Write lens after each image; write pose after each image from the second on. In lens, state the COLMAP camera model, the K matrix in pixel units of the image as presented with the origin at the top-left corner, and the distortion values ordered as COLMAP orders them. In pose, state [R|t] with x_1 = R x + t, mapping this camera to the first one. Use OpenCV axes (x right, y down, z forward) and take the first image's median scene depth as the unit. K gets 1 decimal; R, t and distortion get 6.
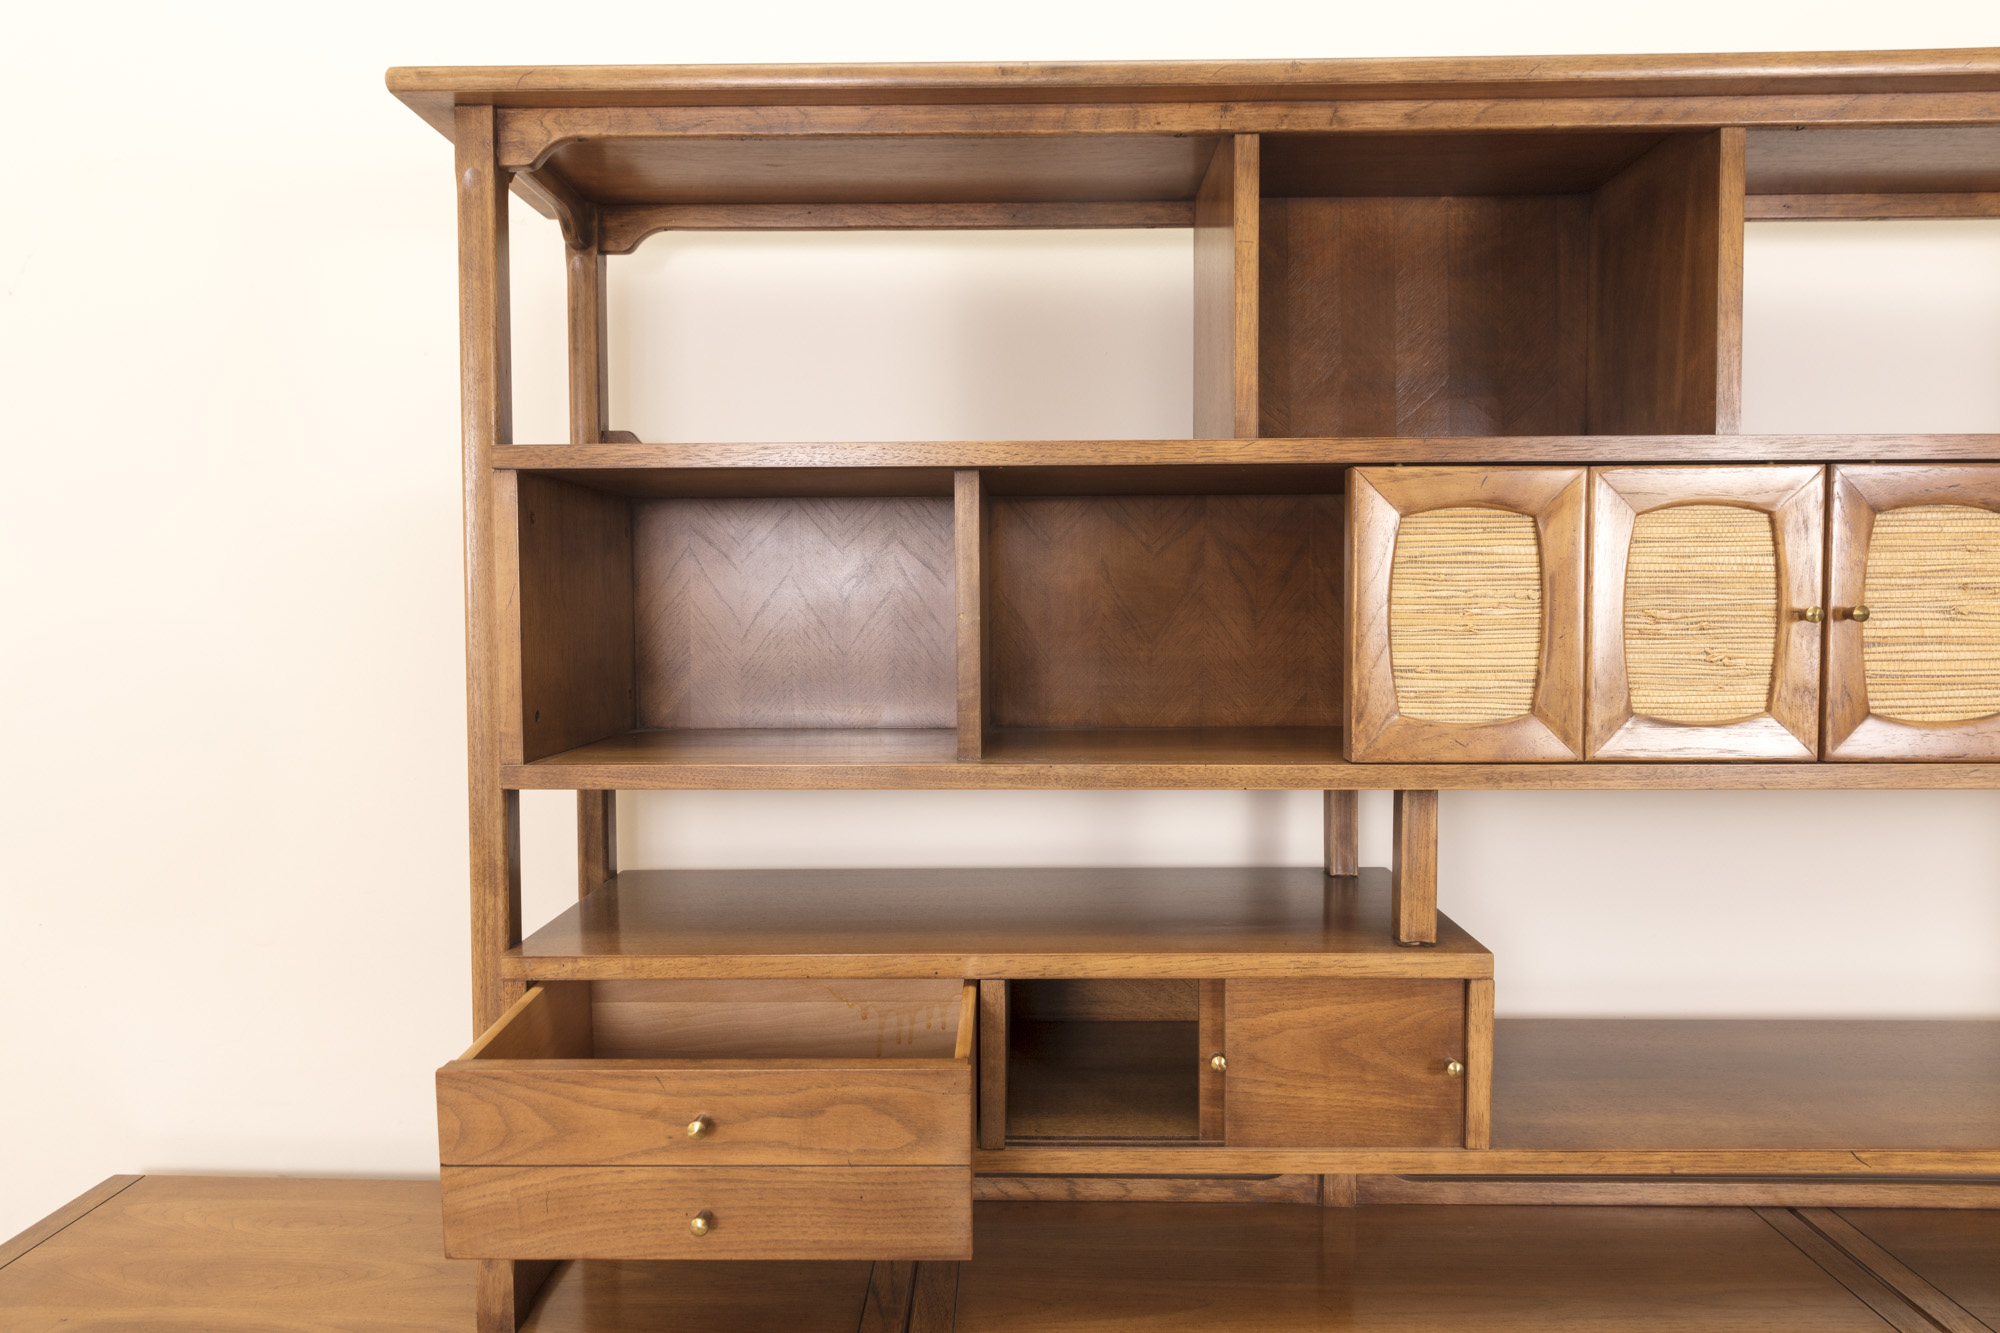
lens RADIAL K [[1307.1, 0, 1003.3], [0, 1307.1, 669.1], [0, 0, 1]] dist [0.001753, -0.001219]
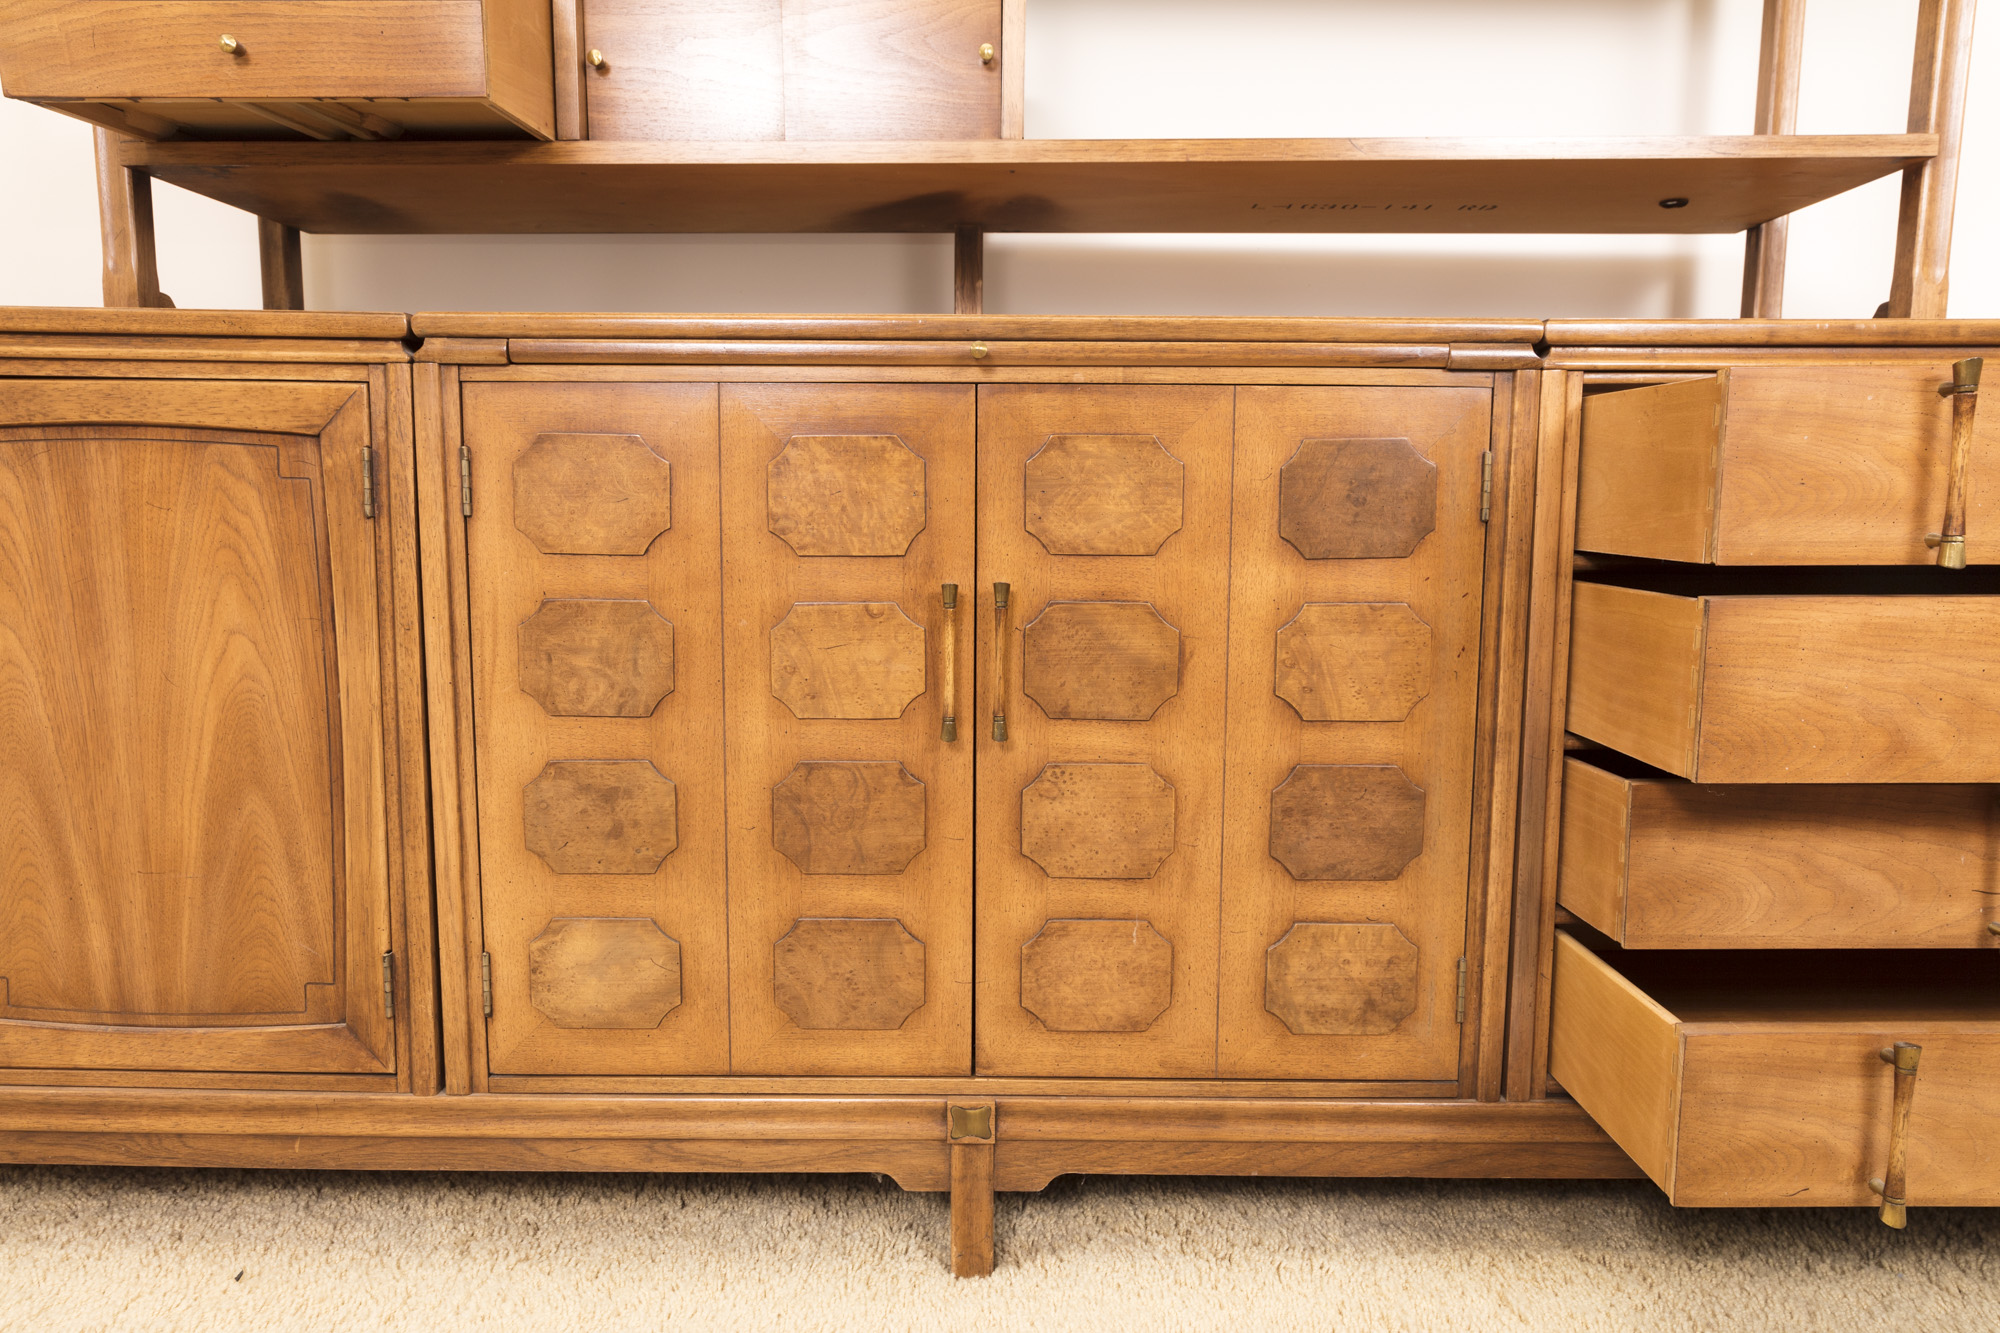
lens RADIAL K [[1295.8, 0, 994.9], [0, 1295.8, 669.5], [0, 0, 1]] dist [-0.000156, -0.002666]
pose [[0.999874, 0.006854, 0.014339, 0.334976], [-0.007901, 0.997203, 0.074325, 0.725279], [-0.013789, -0.074429, 0.997131, -0.108033]]
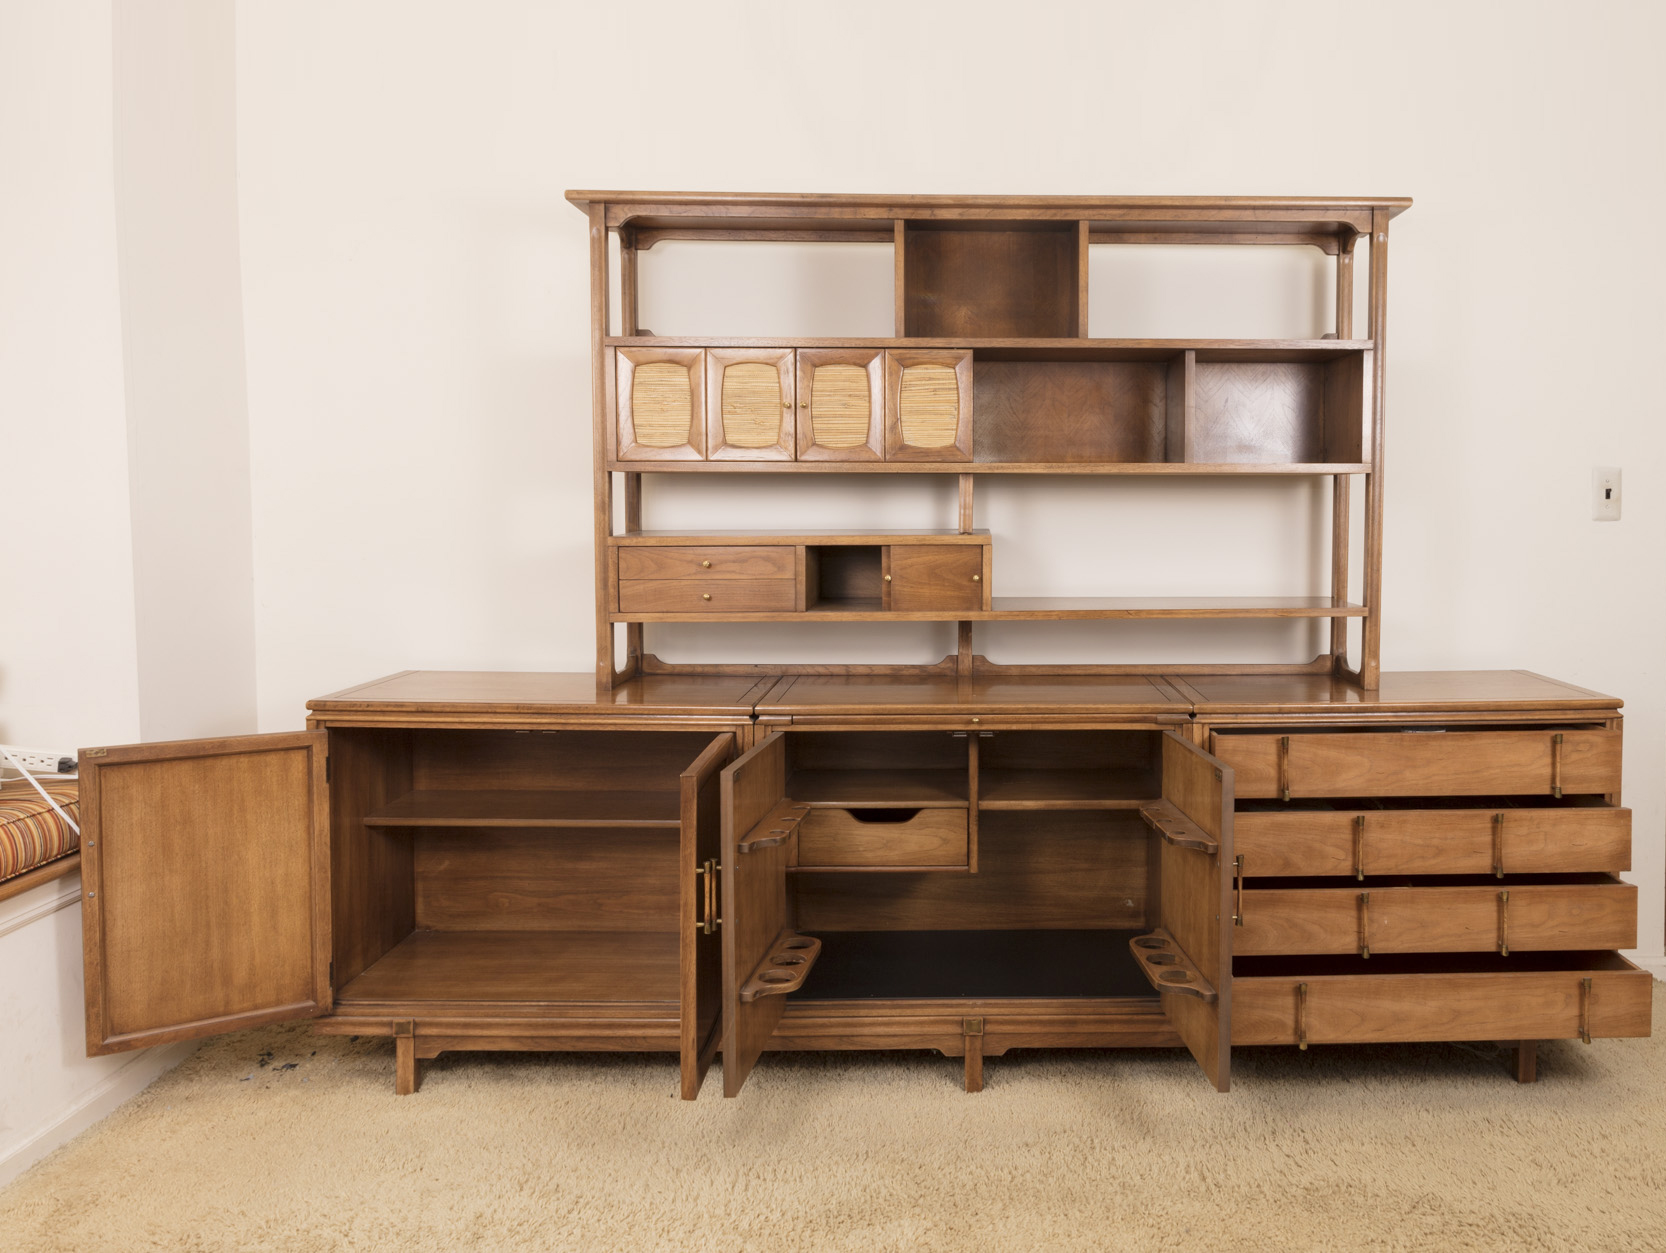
lens RADIAL K [[1337.0, 0, 997.5], [0, 1337.0, 578.2], [0, 0, 1]] dist [0.009150, -0.006980]
pose [[0.999001, 0.002504, 0.044625, 0.263649], [-0.003081, 0.999913, 0.012856, 0.266683], [-0.044588, -0.012981, 0.998921, -1.663682]]
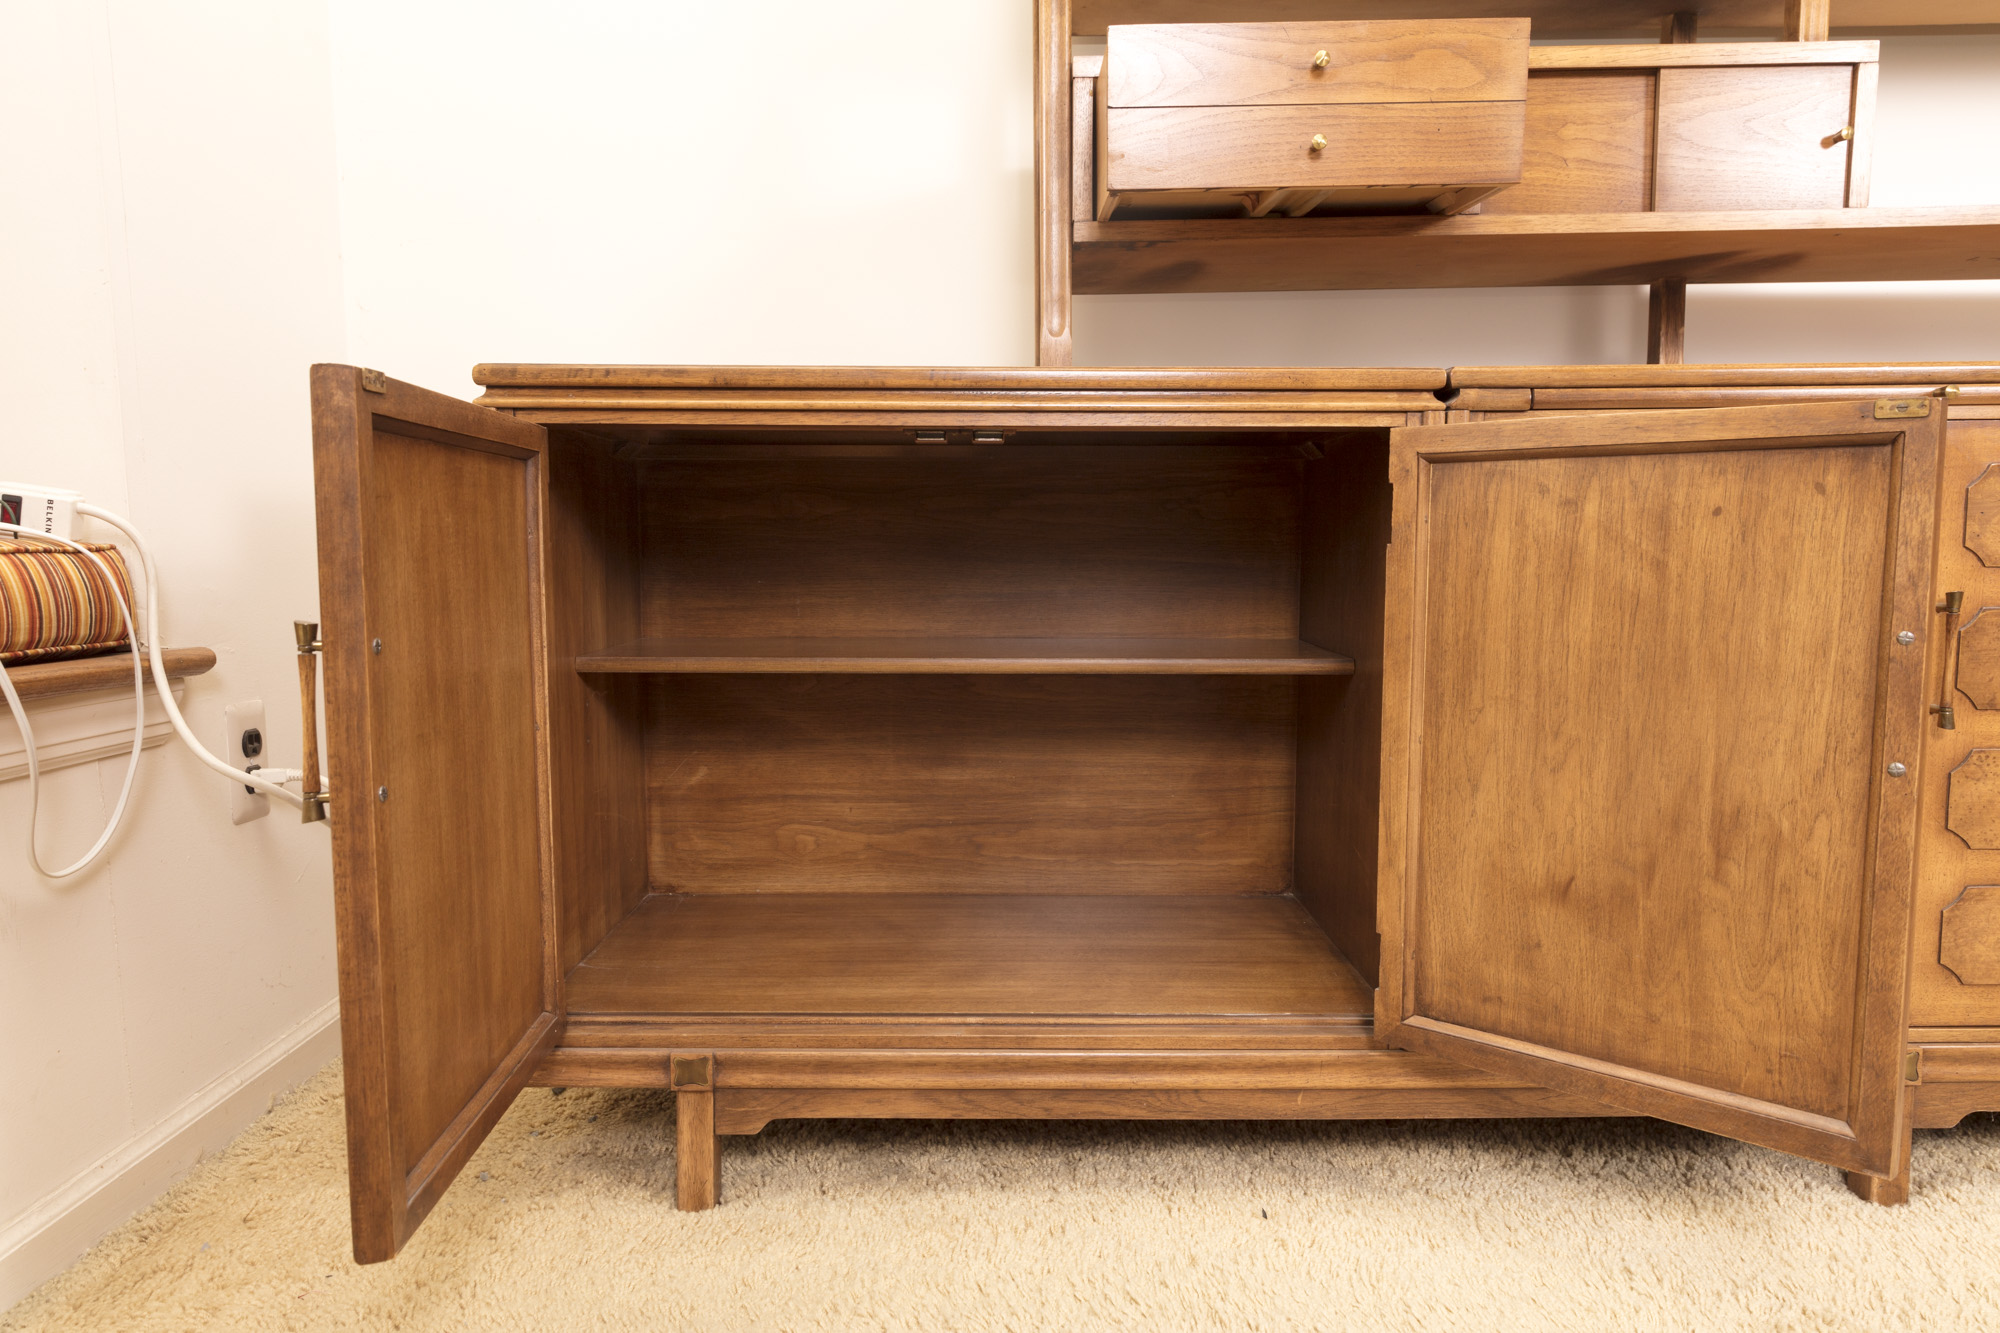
lens RADIAL K [[1307.1, 0, 1003.3], [0, 1307.1, 669.1], [0, 0, 1]] dist [0.001753, -0.001219]
pose [[0.999799, -0.008938, 0.017925, -0.479331], [0.008034, 0.998725, 0.049842, 0.736273], [-0.018348, -0.049688, 0.998596, -0.252860]]
